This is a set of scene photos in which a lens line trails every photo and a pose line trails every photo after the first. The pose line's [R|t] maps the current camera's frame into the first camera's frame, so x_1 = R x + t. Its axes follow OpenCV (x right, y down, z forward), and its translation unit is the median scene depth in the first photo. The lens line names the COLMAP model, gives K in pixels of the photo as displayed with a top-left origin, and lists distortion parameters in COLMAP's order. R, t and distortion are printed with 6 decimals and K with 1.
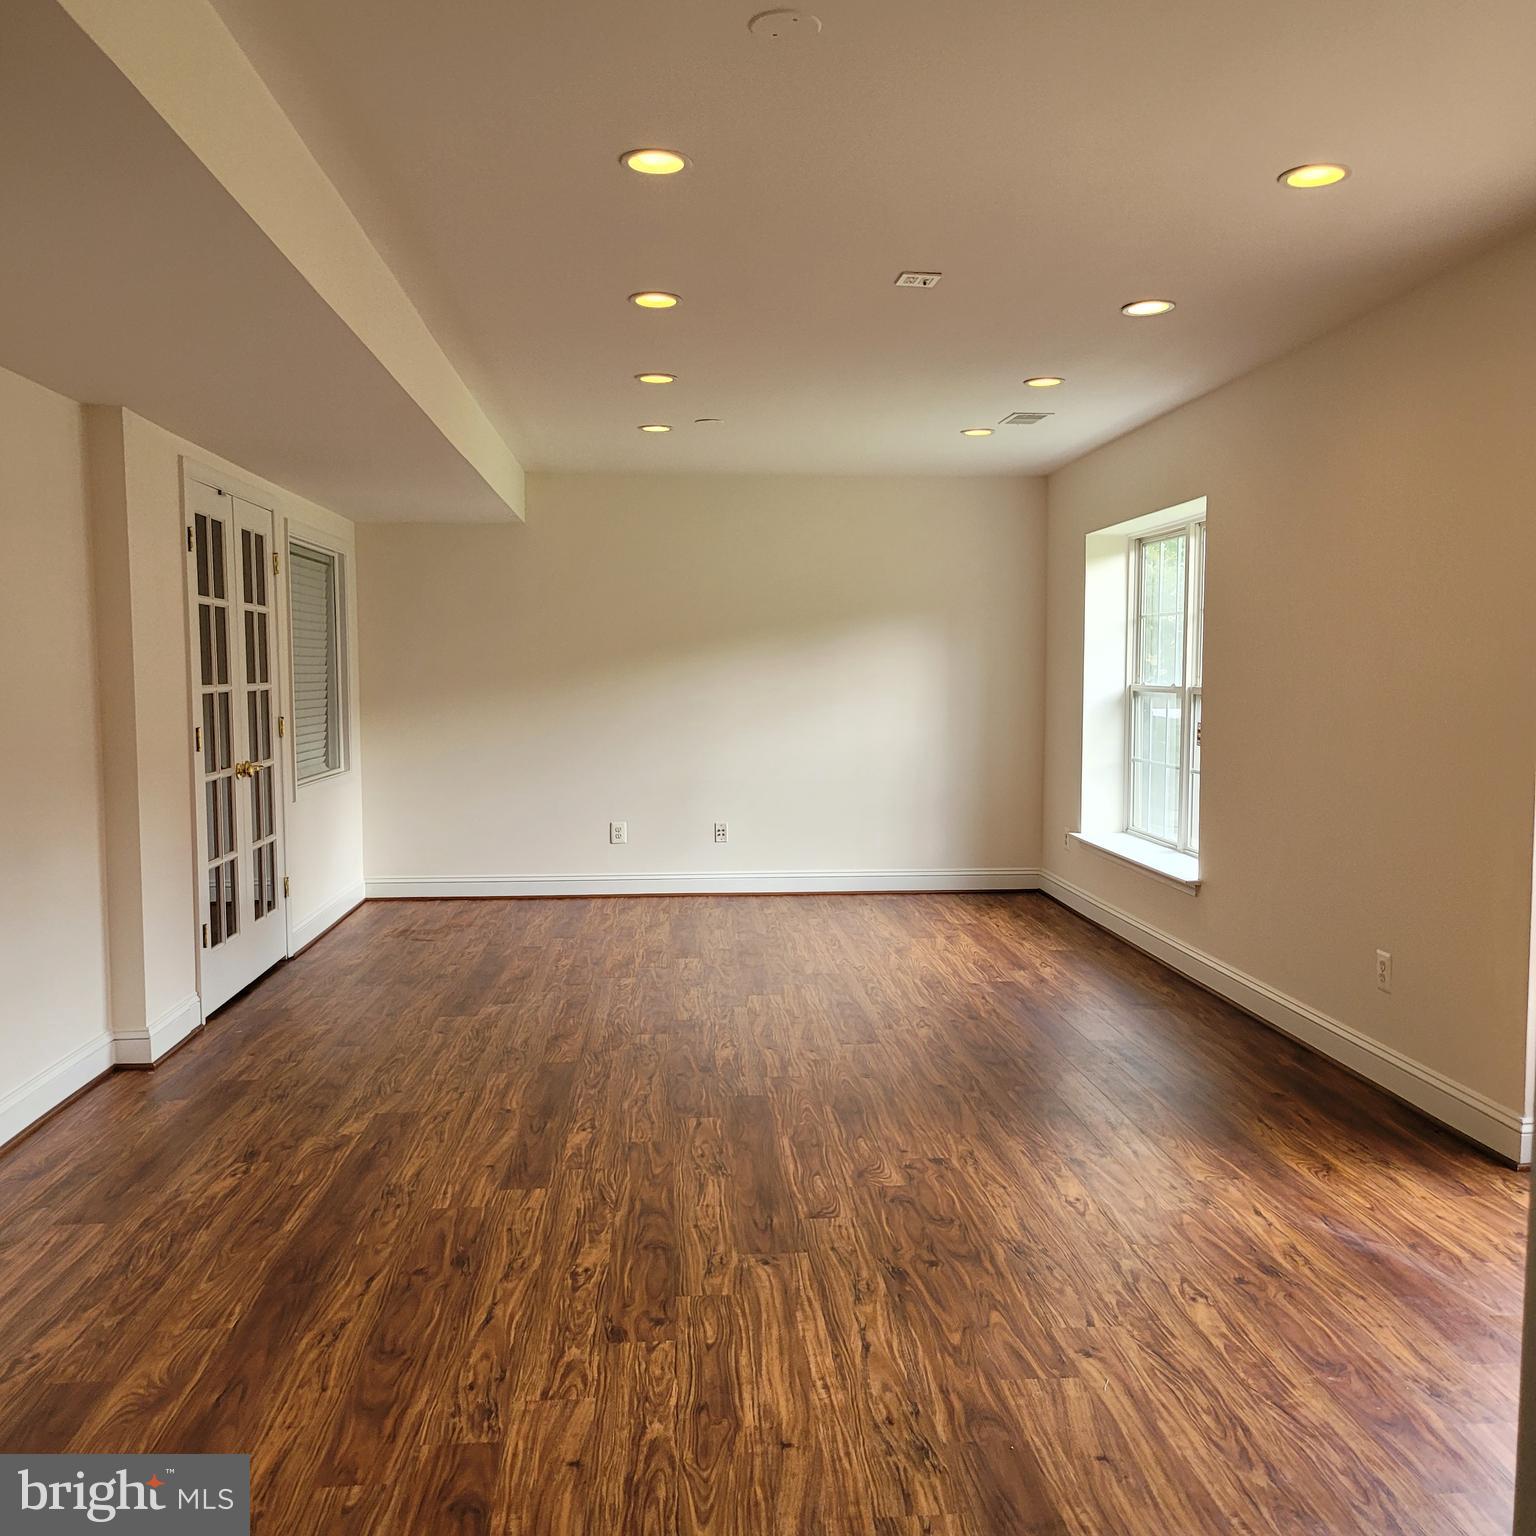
lens RADIAL K [[1429.4, 0, 770.5], [0, 1429.4, 766.4], [0, 0, 1]] dist [0.025901, 0.000000]
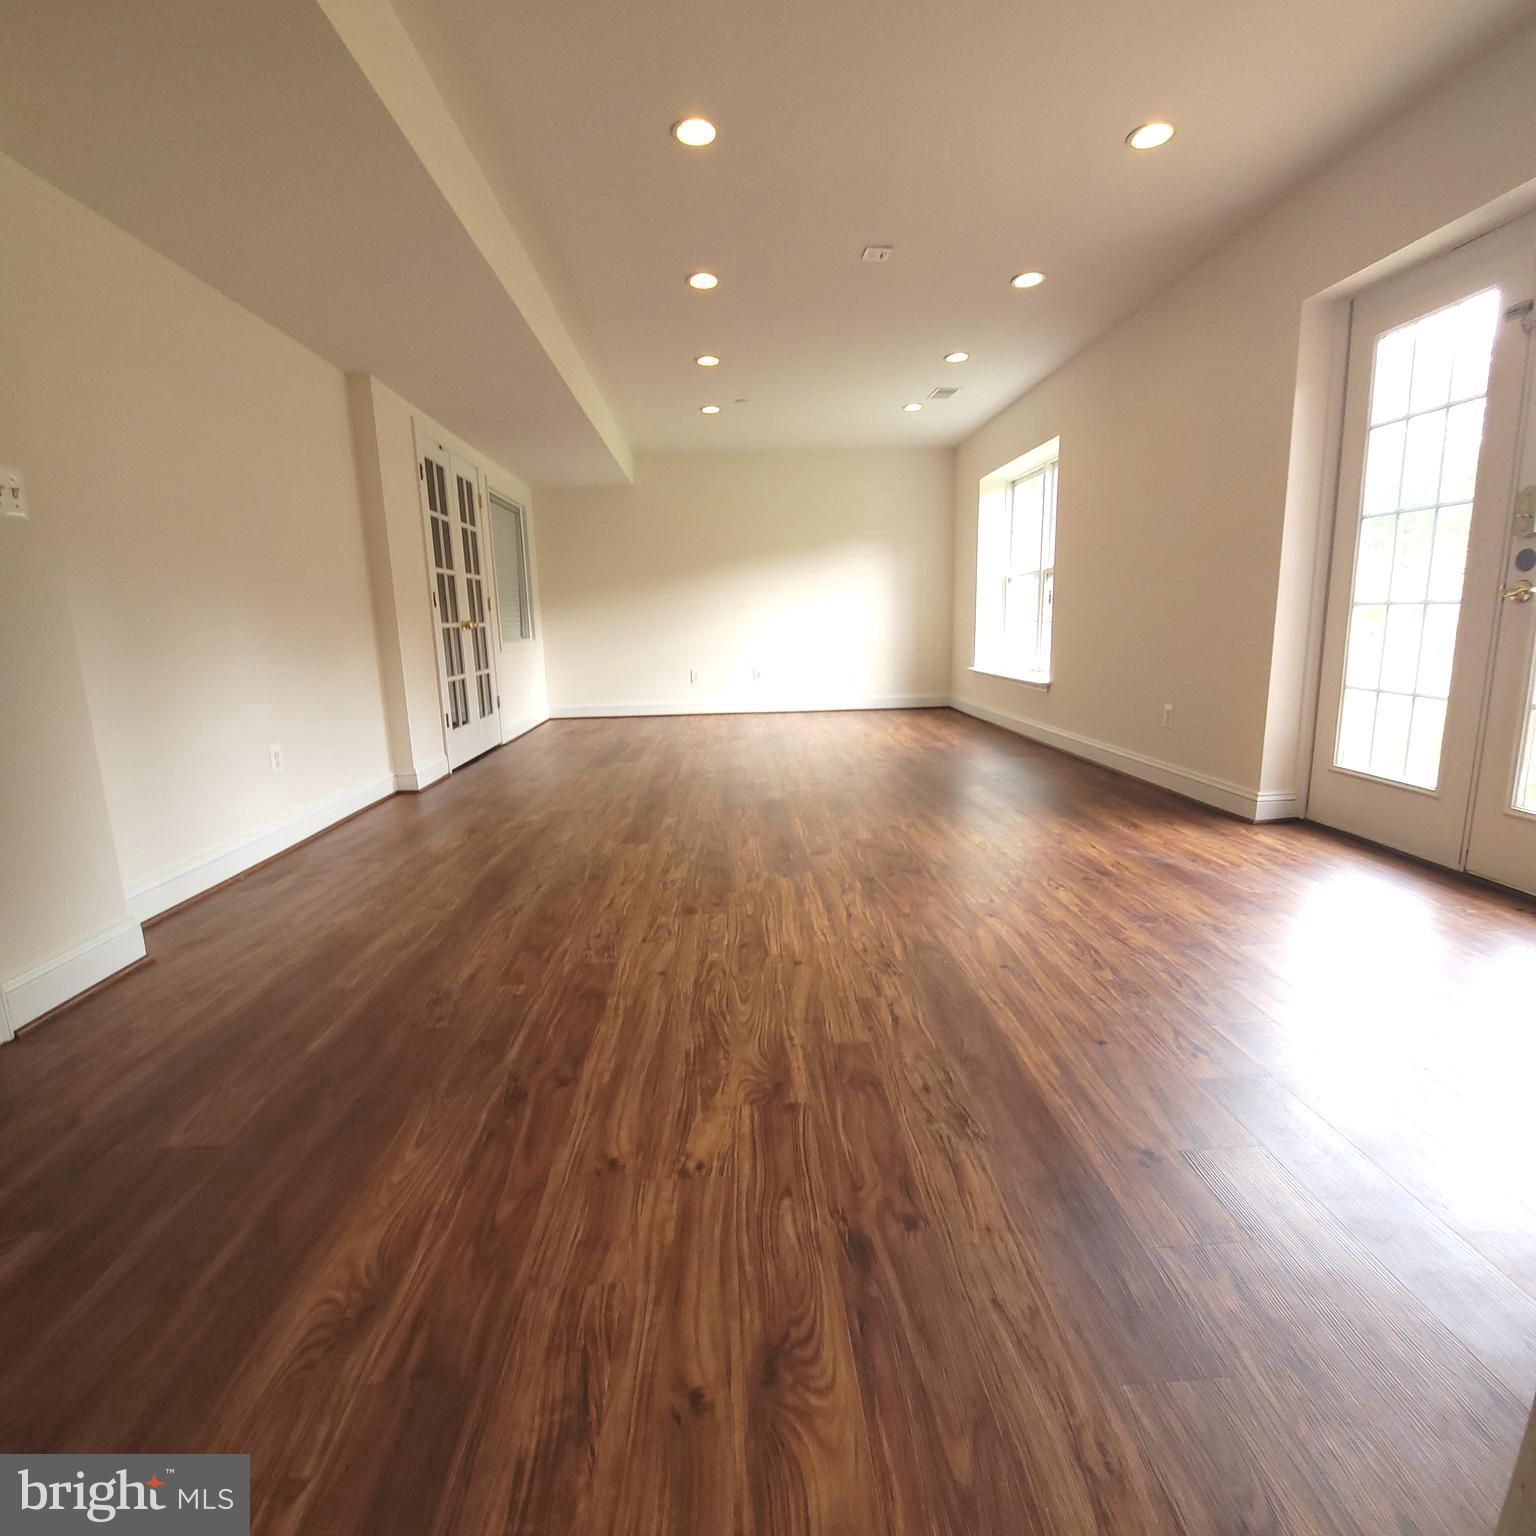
lens RADIAL K [[815.7, 0, 764.1], [0, 815.7, 772.9], [0, 0, 1]] dist [-0.020654, 0.001302]
pose [[0.999340, -0.016884, -0.032168, 0.003818], [0.020738, 0.992128, 0.123503, 0.100582], [0.029829, -0.124088, 0.991823, 0.096960]]
